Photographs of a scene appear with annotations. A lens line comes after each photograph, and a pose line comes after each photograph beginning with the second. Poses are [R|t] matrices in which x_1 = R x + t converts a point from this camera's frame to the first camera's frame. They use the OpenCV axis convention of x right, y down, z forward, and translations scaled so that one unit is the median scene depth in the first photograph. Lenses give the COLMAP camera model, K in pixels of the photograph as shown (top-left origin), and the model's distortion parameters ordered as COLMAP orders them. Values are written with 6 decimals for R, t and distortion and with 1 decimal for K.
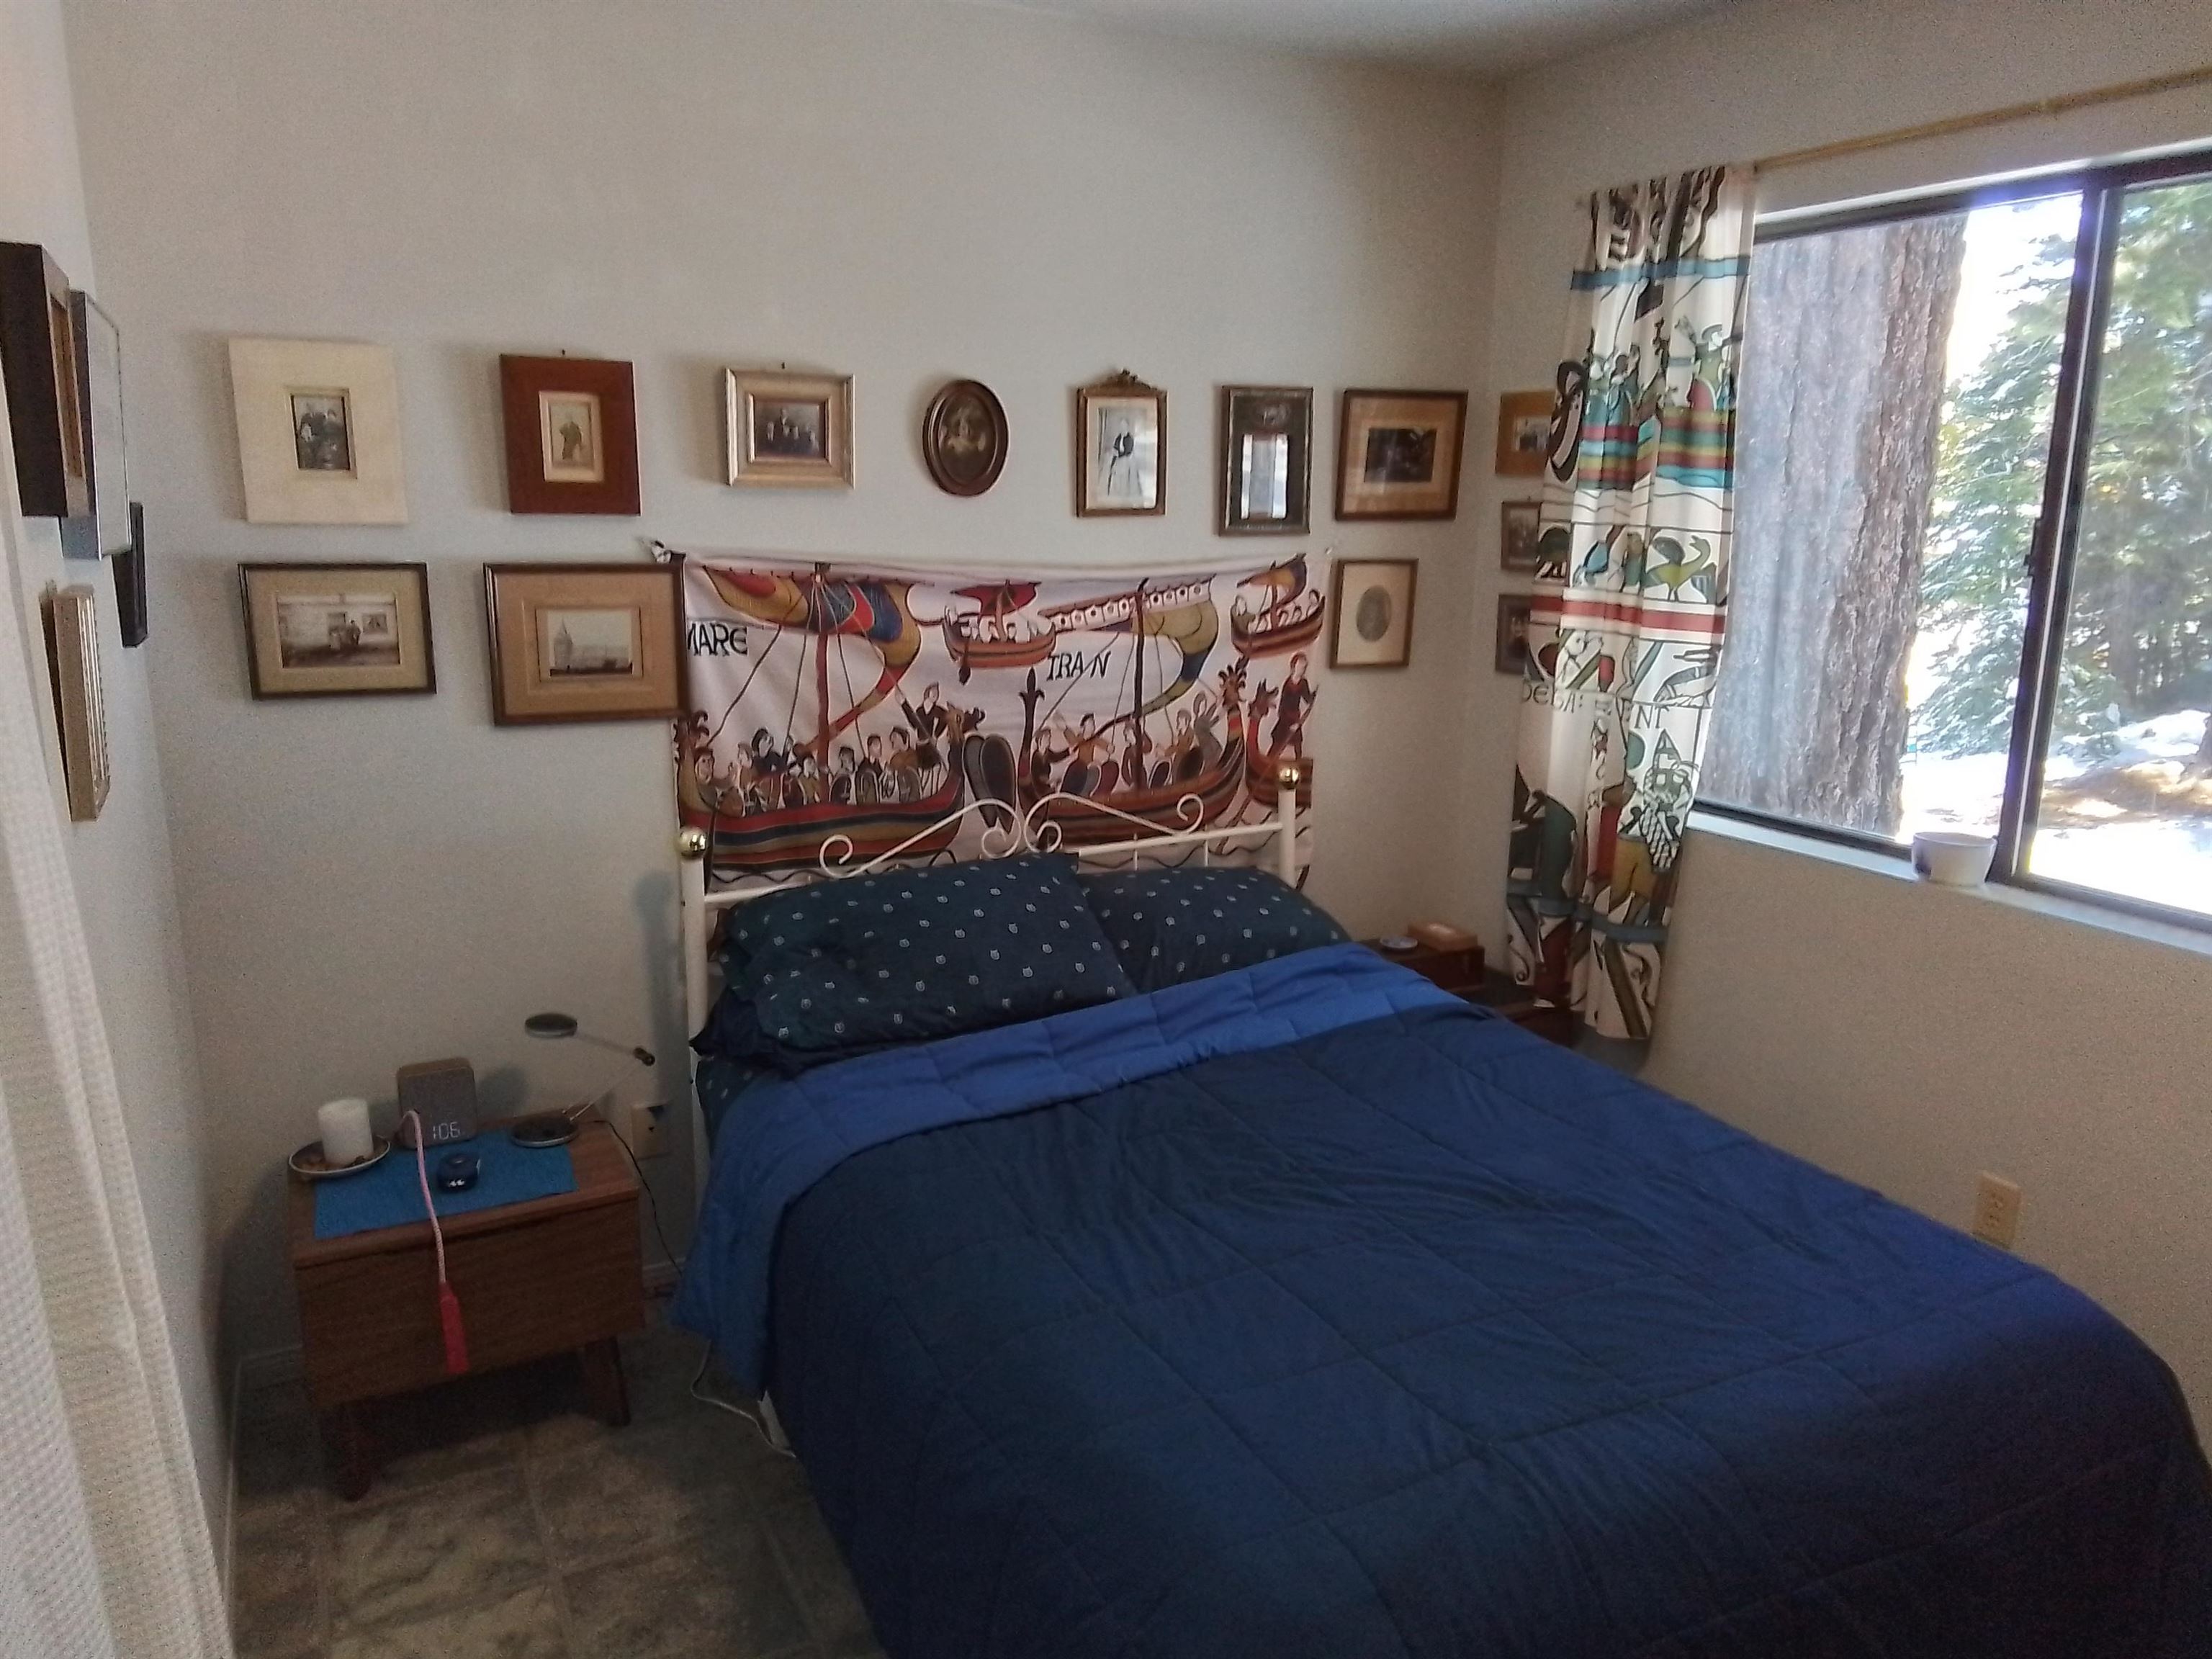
lens RADIAL K [[1504.7, 0, 1106.0], [0, 1504.7, 829.5], [0, 0, 1]] dist [0.078574, -0.102082]
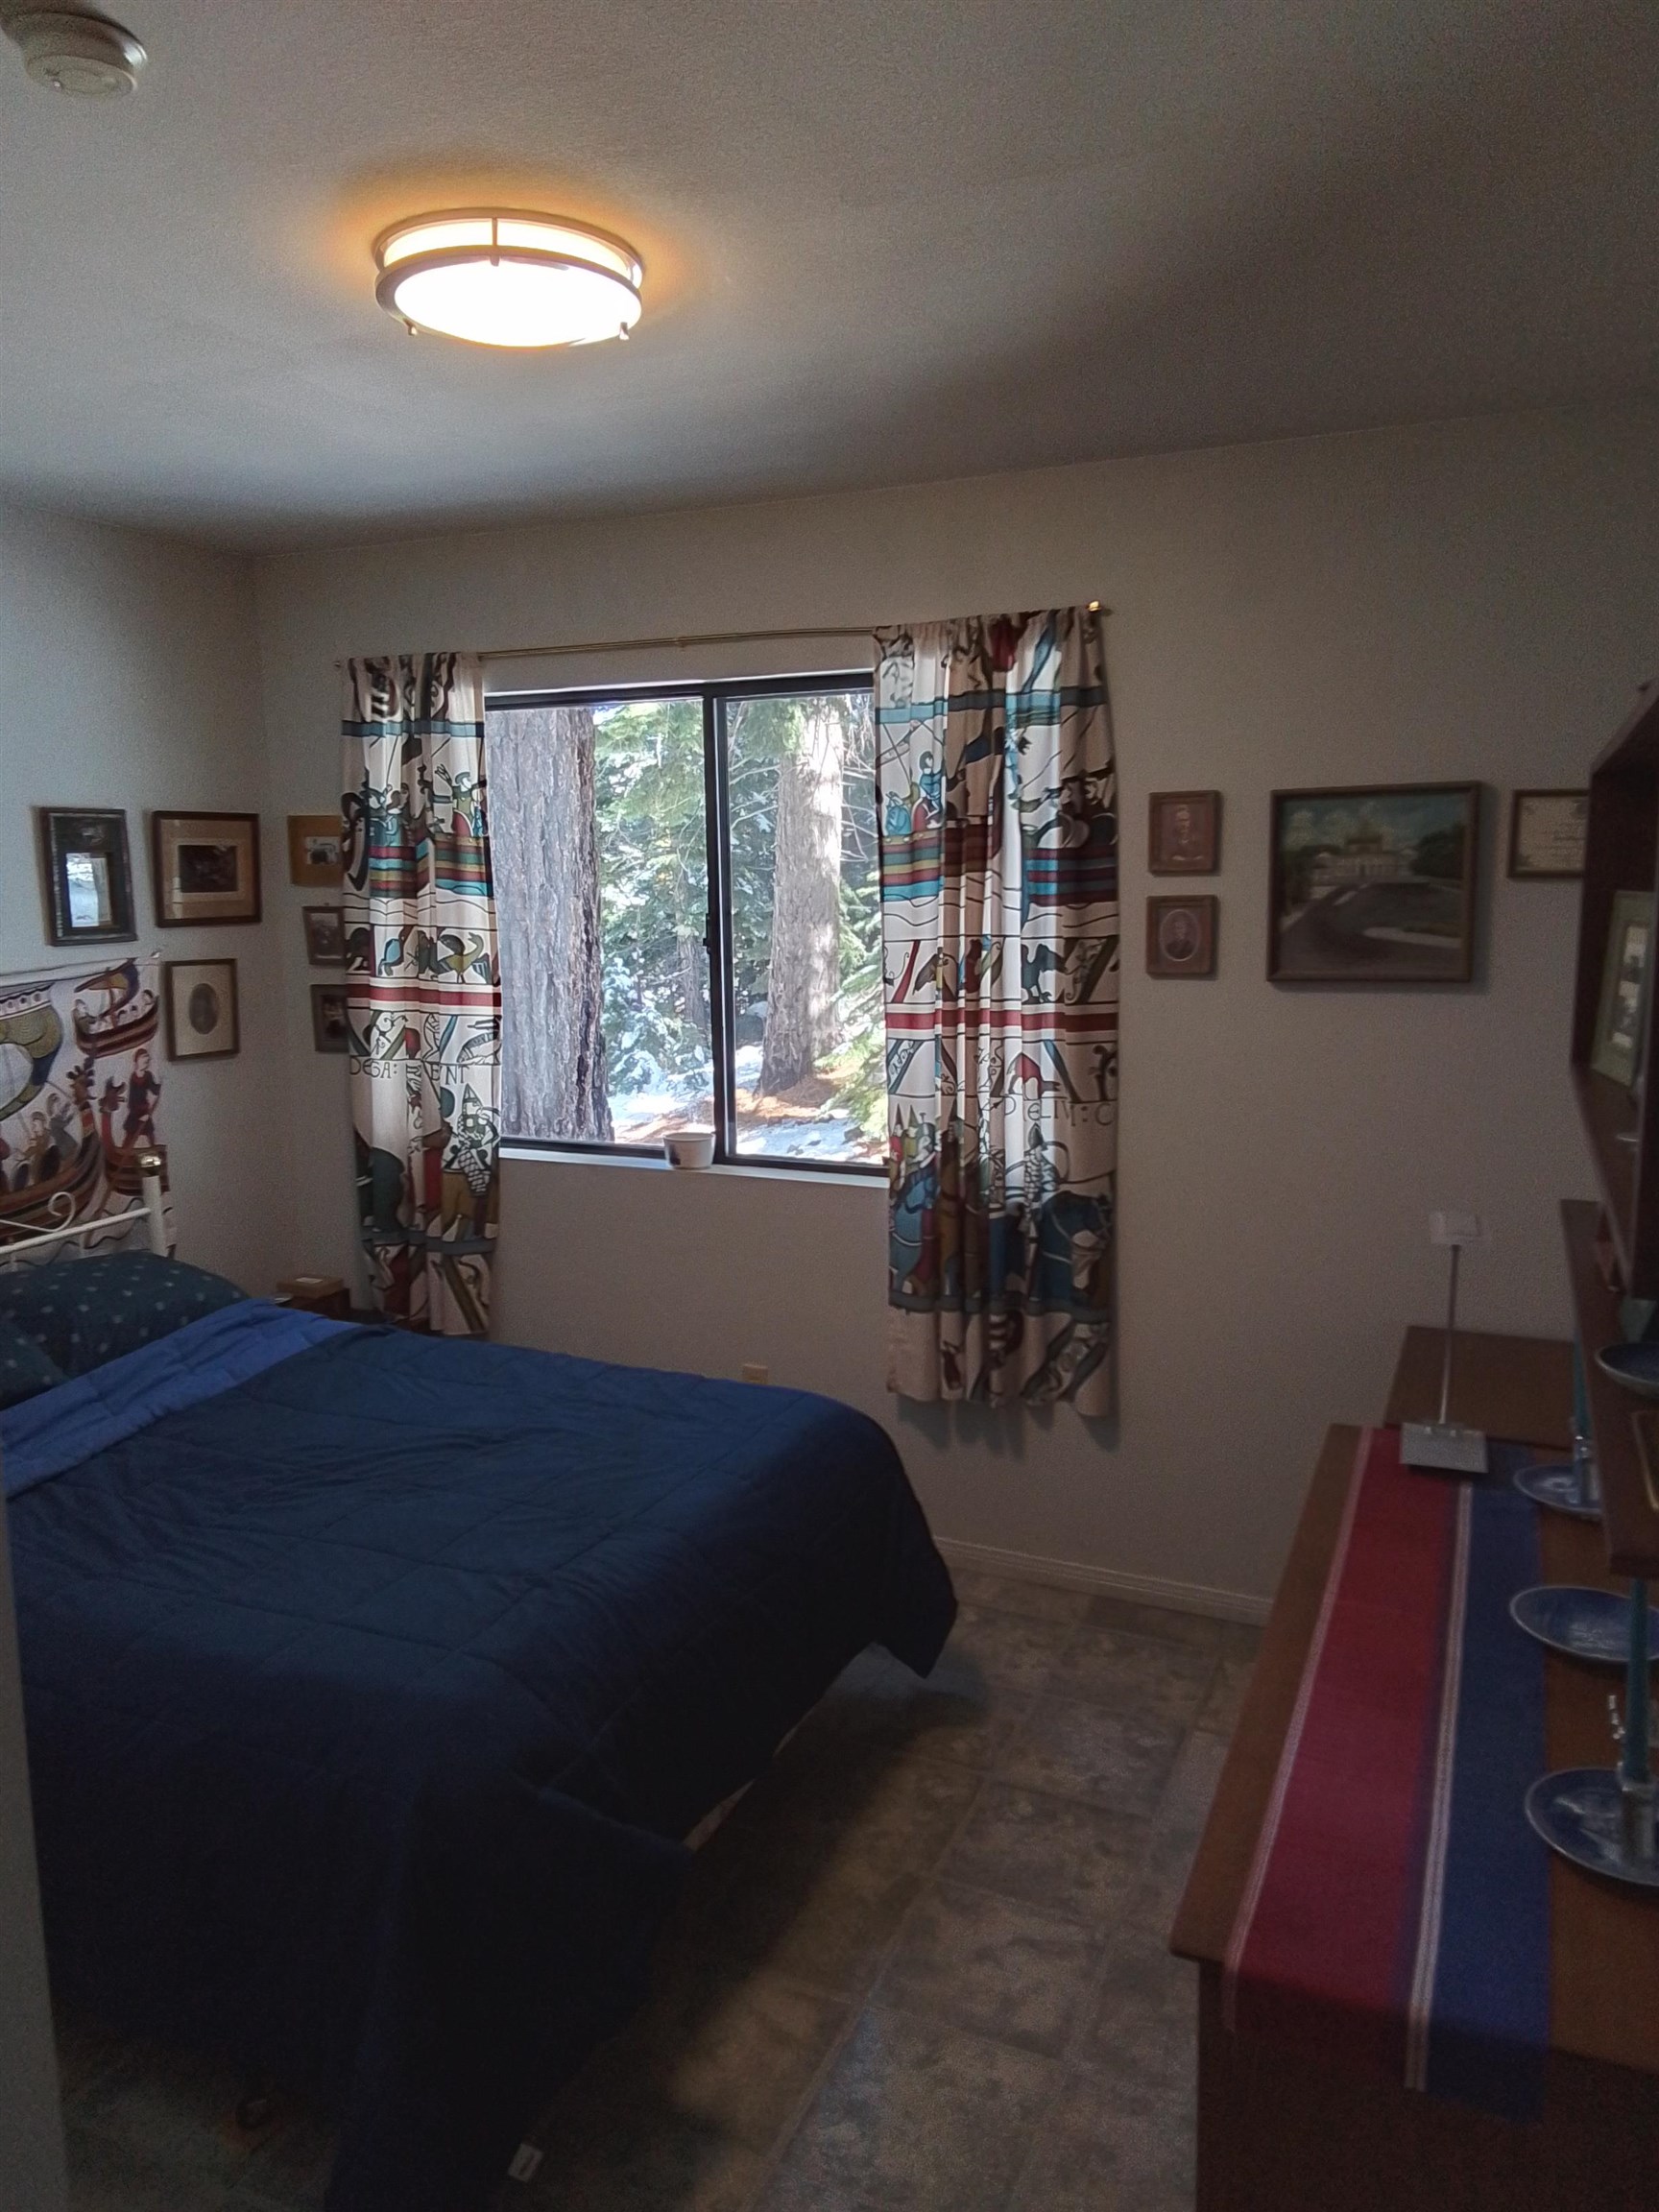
lens RADIAL K [[1504.7, 0, 829.5], [0, 1504.7, 1106.0], [0, 0, 1]] dist [0.078574, -0.102082]
pose [[0.773102, -0.110150, 0.624645, -0.182751], [0.153598, 0.988006, -0.015878, 0.016470], [-0.615403, 0.108220, 0.780748, -0.152836]]
